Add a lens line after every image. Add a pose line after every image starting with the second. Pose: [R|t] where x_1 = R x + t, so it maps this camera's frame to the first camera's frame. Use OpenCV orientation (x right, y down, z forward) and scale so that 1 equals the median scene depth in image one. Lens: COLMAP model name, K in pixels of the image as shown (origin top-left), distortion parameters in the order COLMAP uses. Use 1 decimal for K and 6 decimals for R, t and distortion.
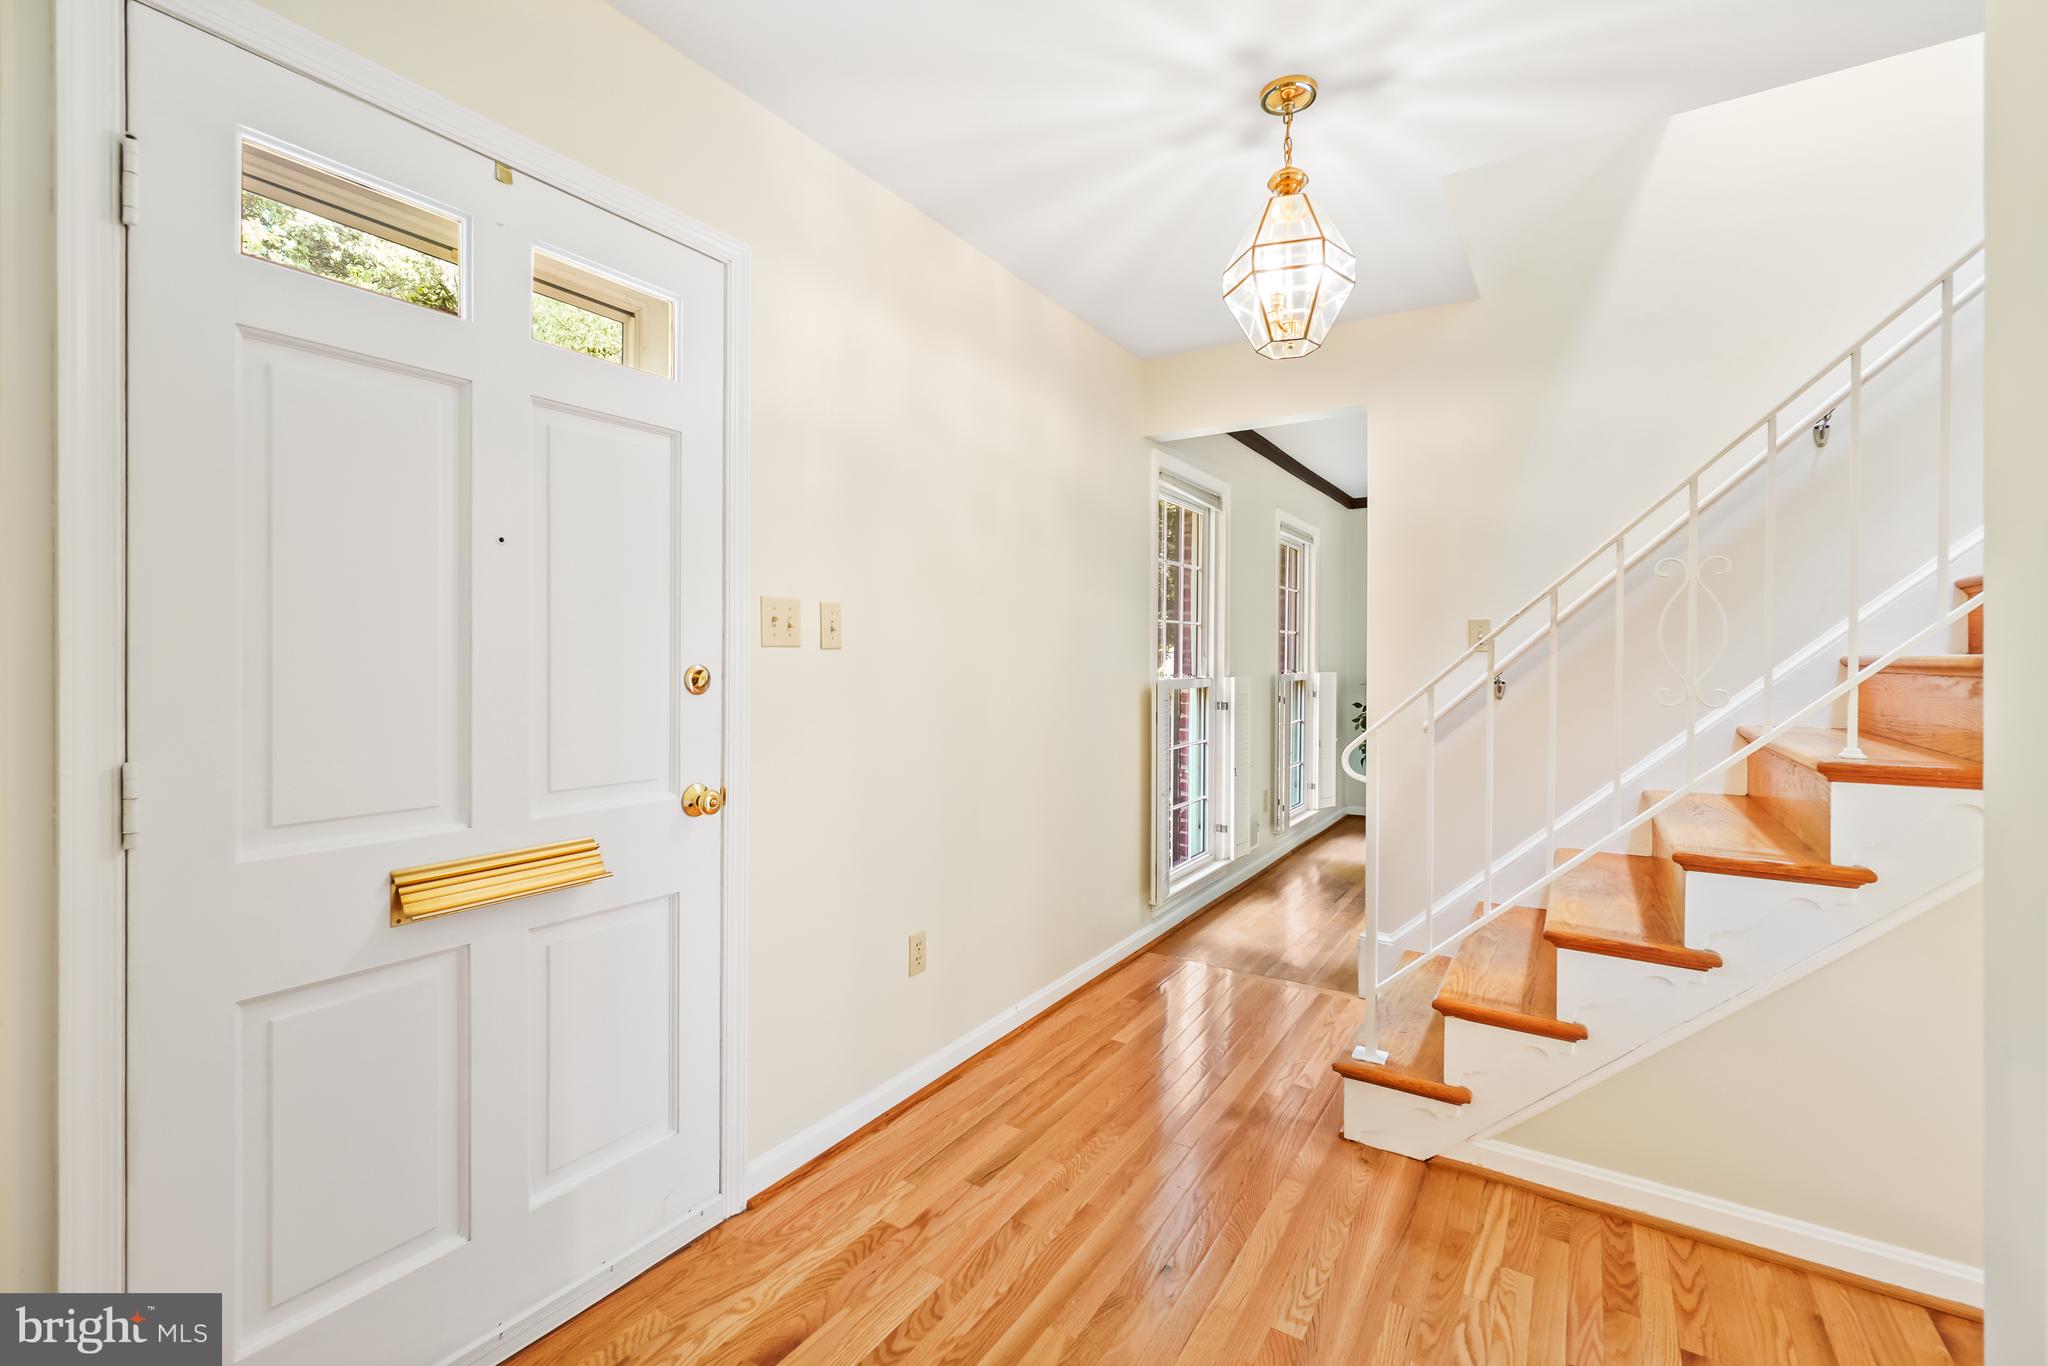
lens RADIAL K [[888.4, 0, 1025.0], [0, 888.4, 671.1], [0, 0, 1]] dist [-0.010191, 0.003383]
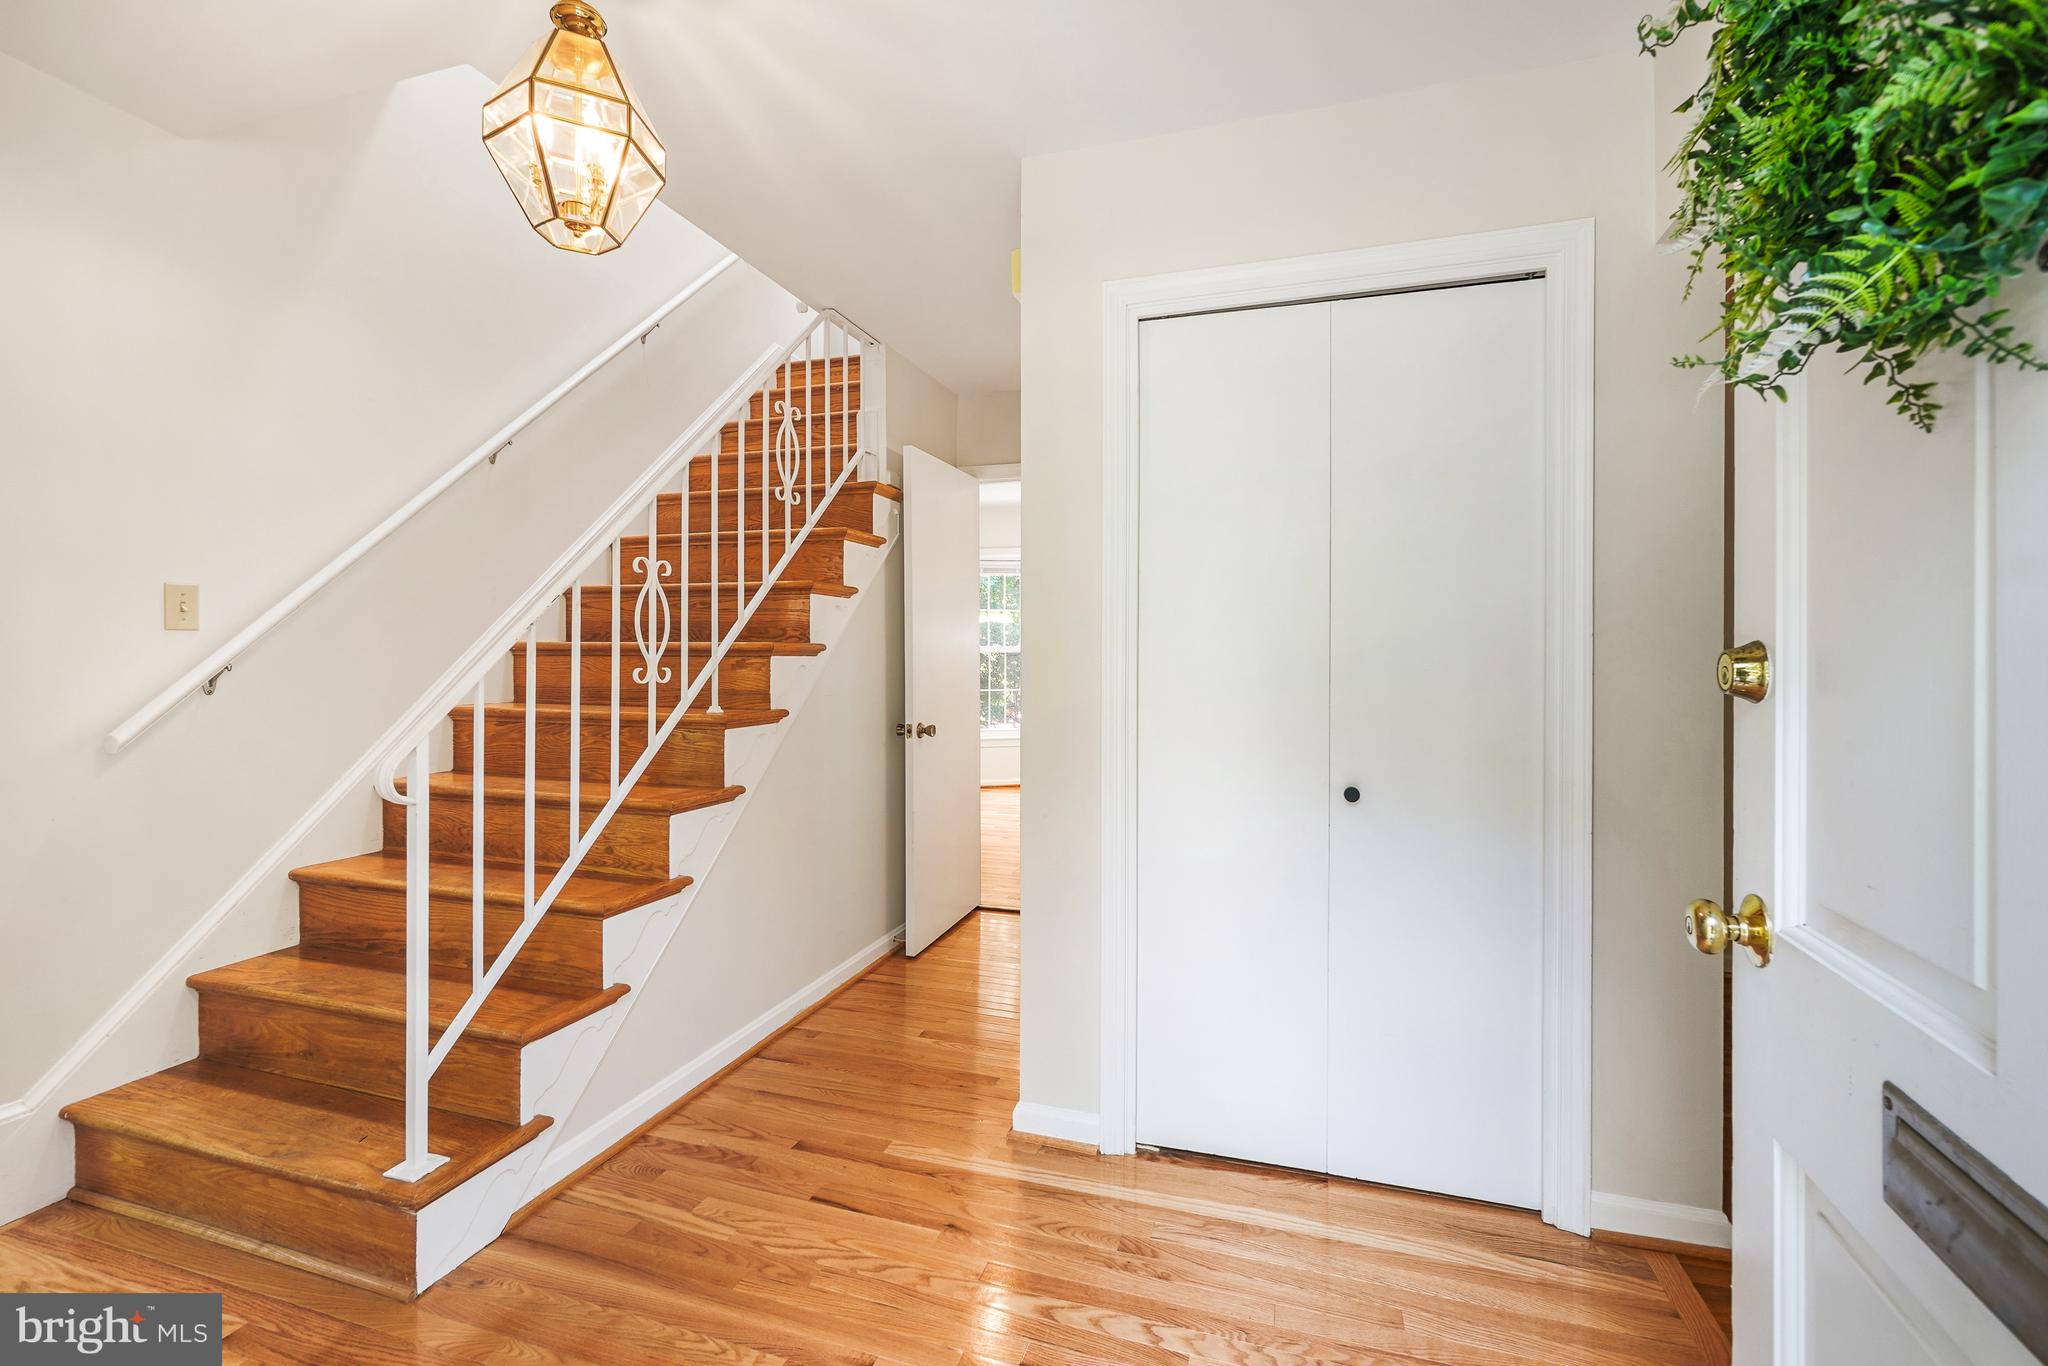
lens RADIAL K [[888.4, 0, 1024.7], [0, 888.4, 662.1], [0, 0, 1]] dist [-0.010191, 0.003383]
pose [[-0.259005, -0.016925, 0.965728, -0.602053], [0.005651, 0.999803, 0.019038, -0.007634], [-0.965859, 0.010388, -0.258859, 0.908089]]
